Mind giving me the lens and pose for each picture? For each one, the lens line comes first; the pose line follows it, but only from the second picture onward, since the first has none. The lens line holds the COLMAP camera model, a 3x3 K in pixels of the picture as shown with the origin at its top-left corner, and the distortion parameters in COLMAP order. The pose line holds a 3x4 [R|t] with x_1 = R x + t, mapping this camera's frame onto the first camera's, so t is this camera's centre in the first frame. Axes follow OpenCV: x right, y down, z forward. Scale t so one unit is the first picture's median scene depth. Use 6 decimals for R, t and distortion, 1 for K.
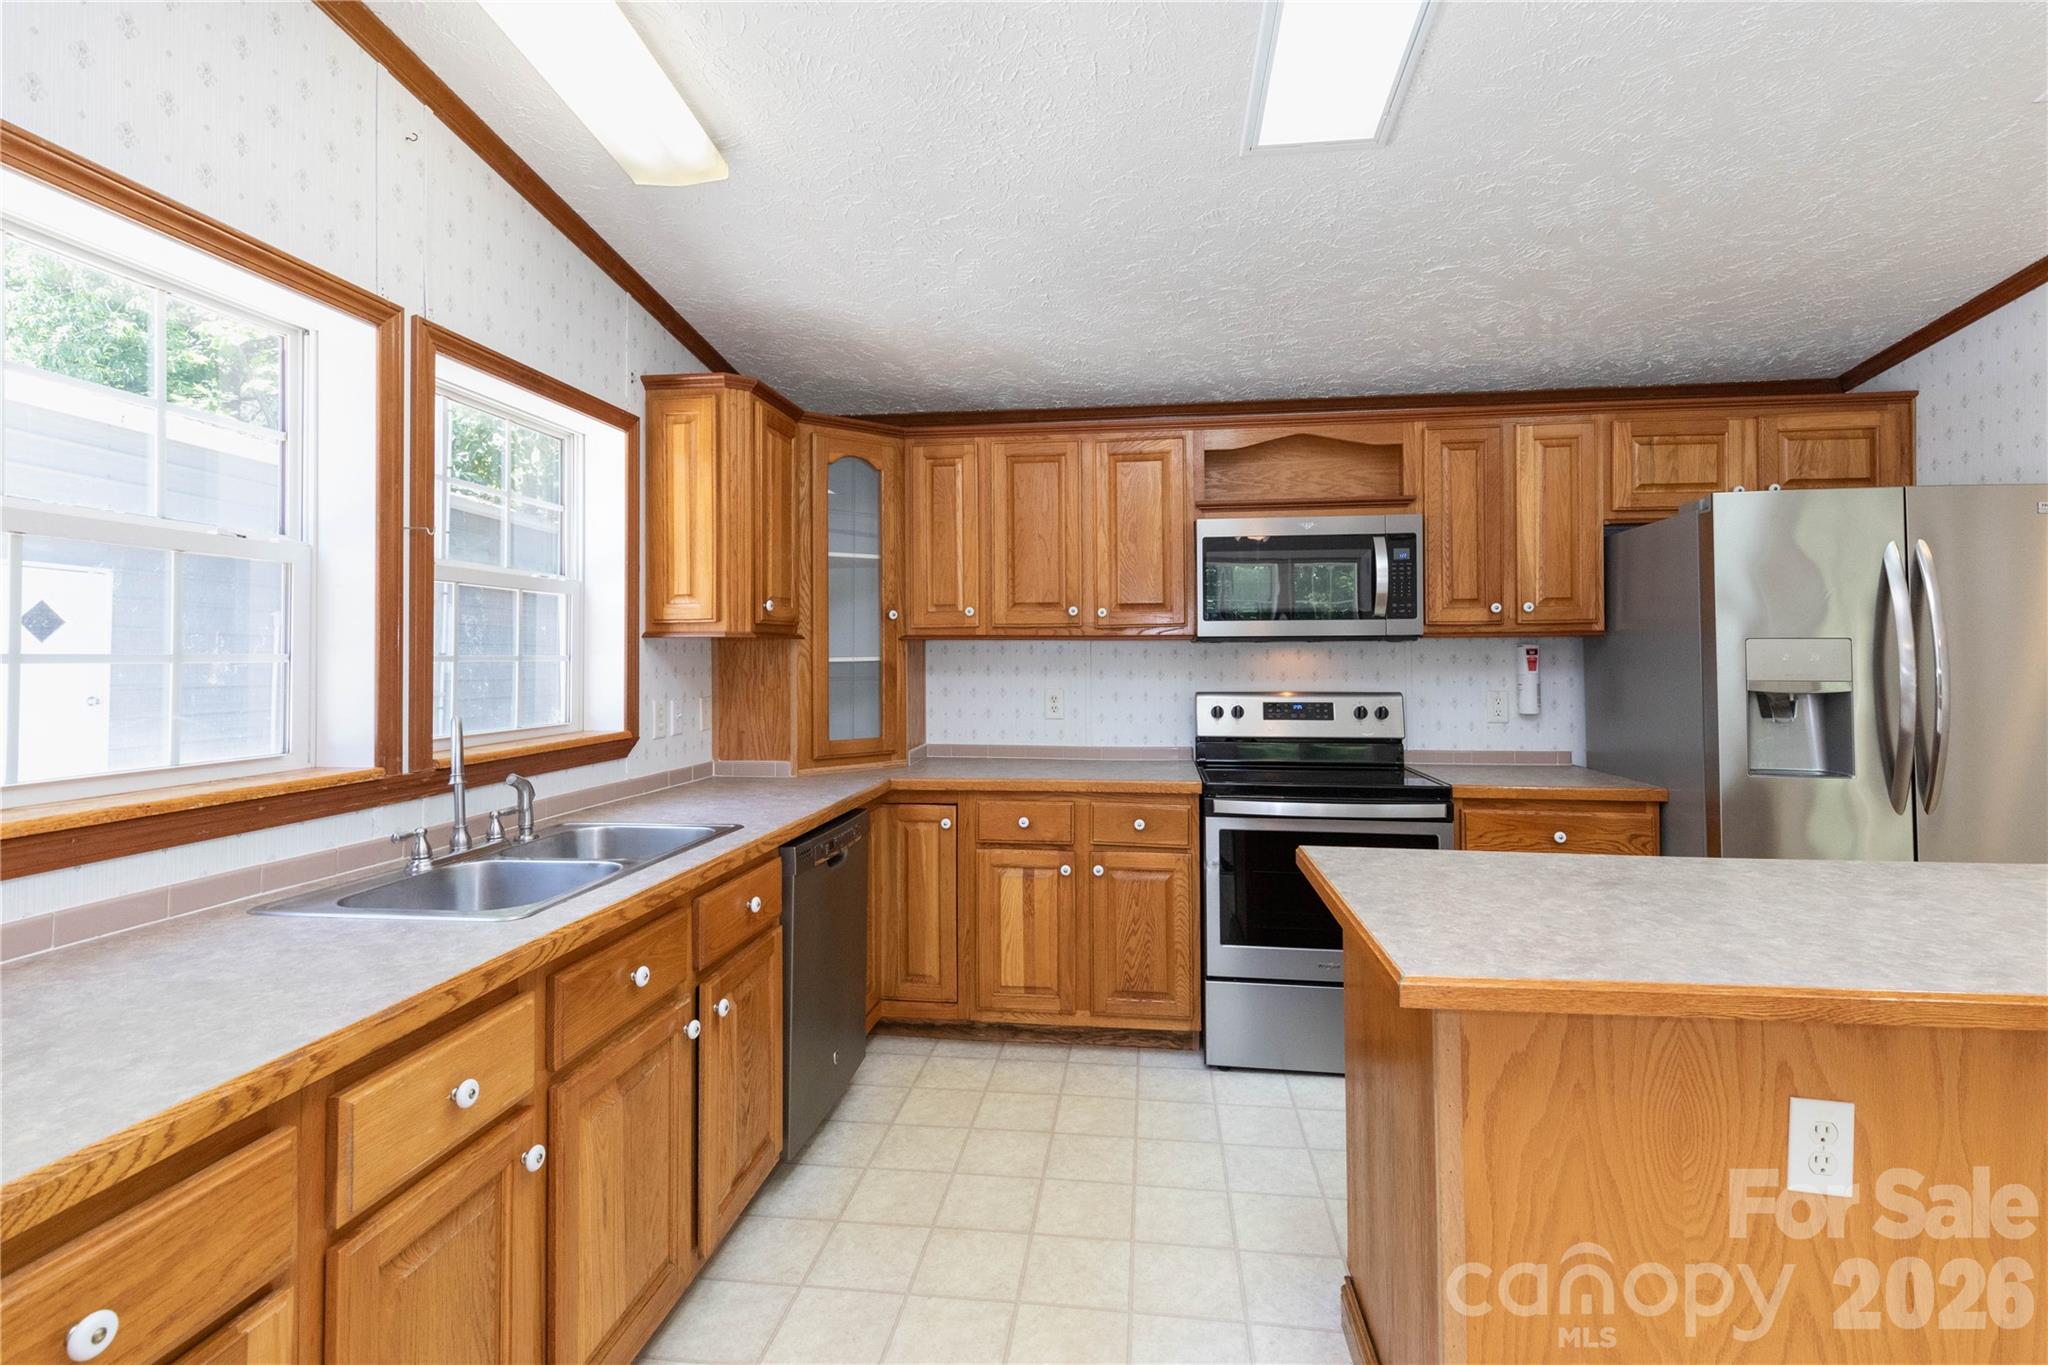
lens RADIAL K [[935.0, 0, 1023.2], [0, 935.0, 631.3], [0, 0, 1]] dist [0.008185, -0.002595]
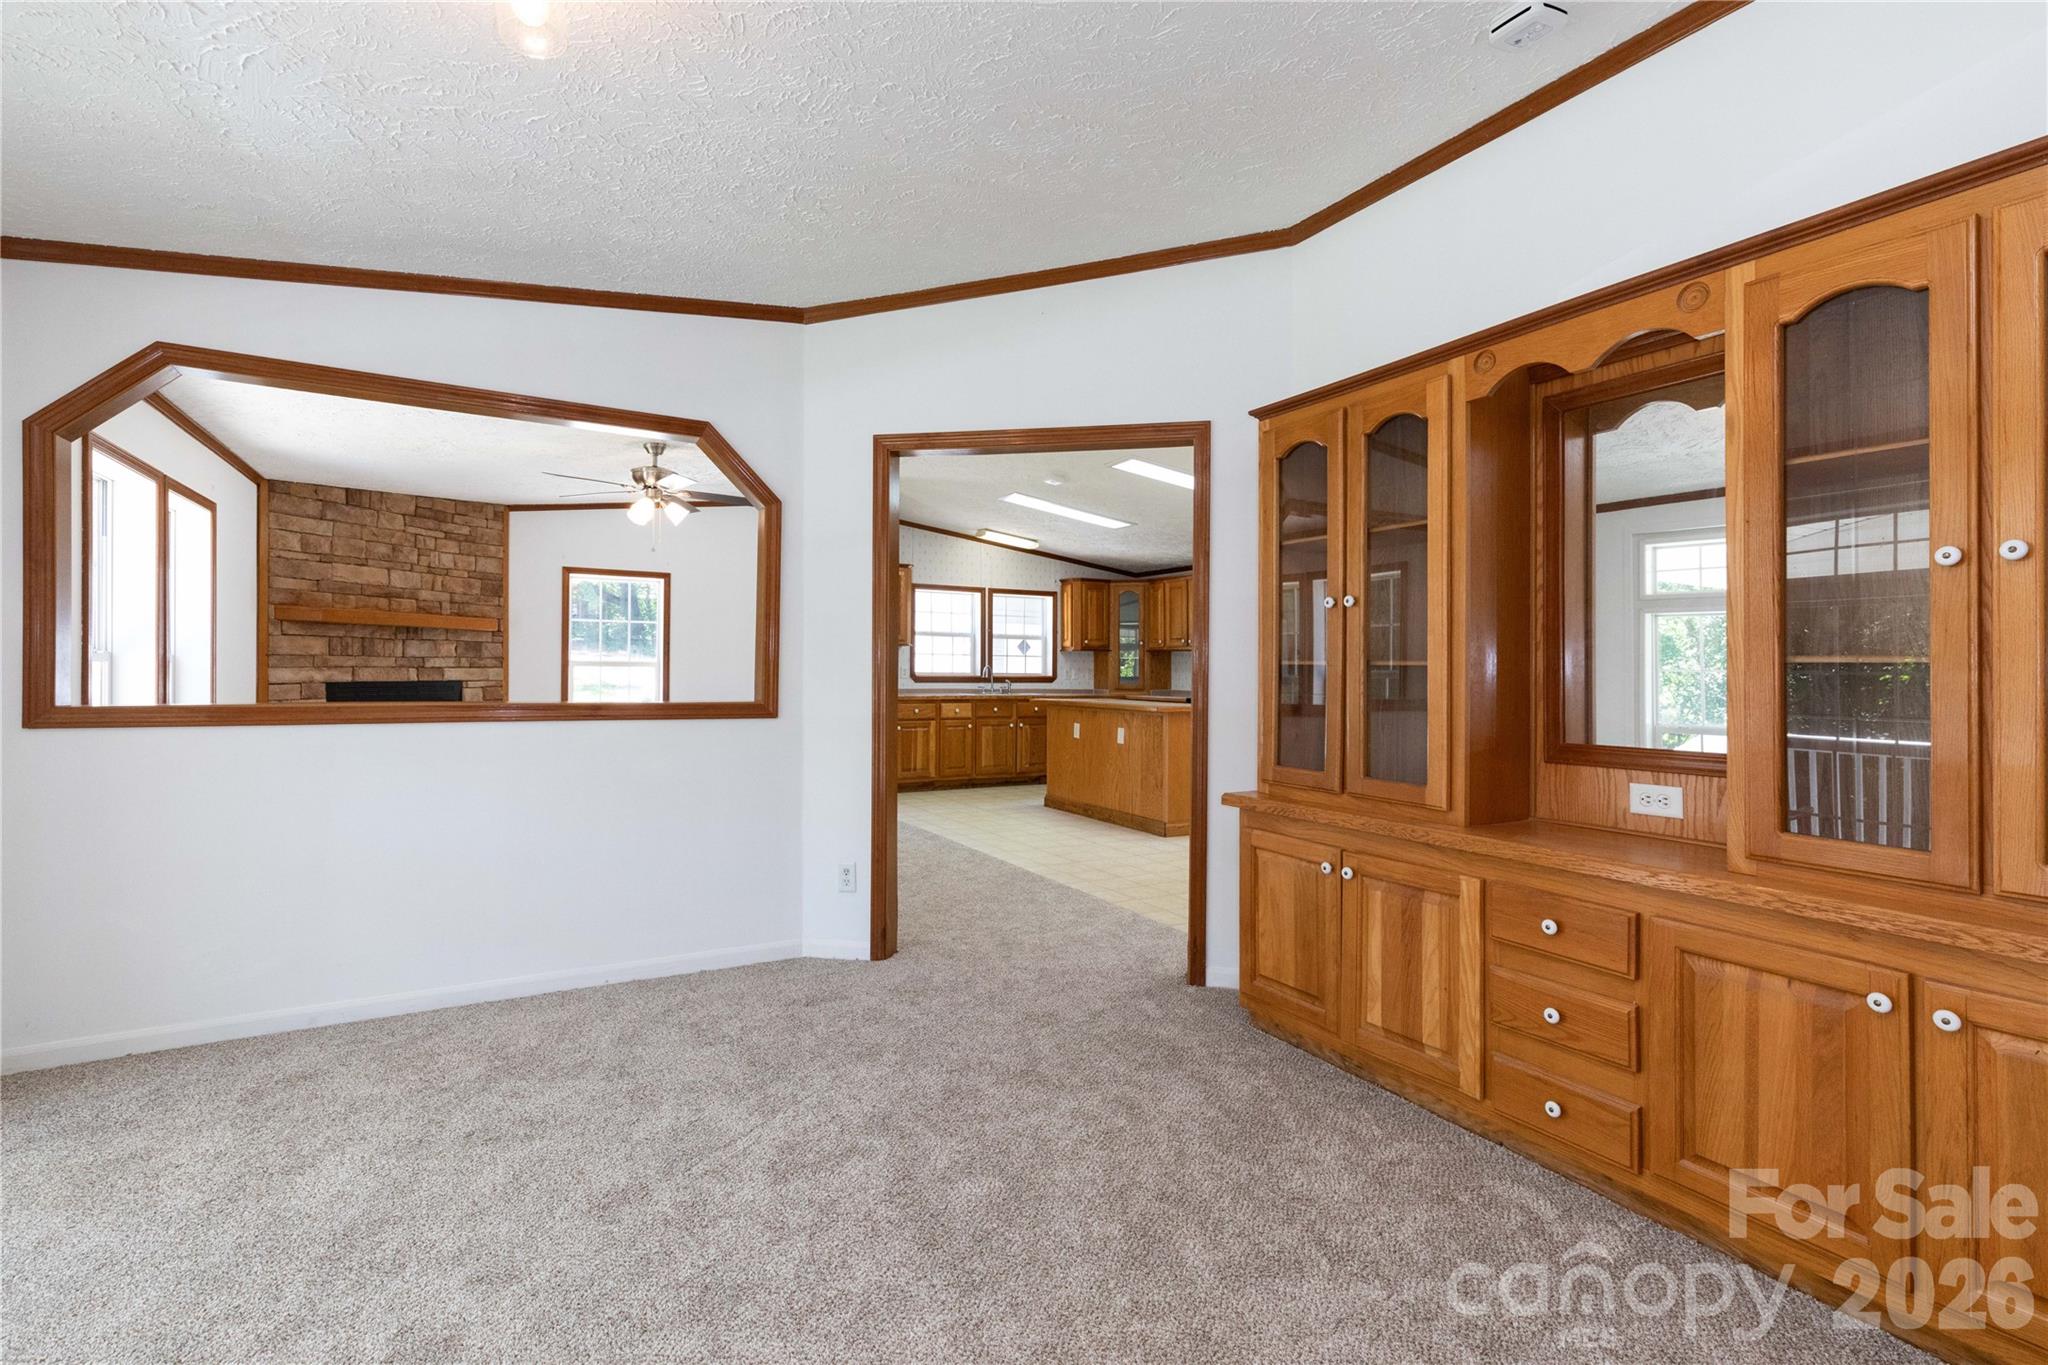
lens RADIAL K [[935.0, 0, 1041.3], [0, 935.0, 691.6], [0, 0, 1]] dist [0.008185, -0.002595]
pose [[0.604525, 0.027655, -0.796106, 2.048049], [0.008657, 0.999110, 0.041280, 0.010805], [0.796539, -0.031846, 0.603748, -1.060061]]
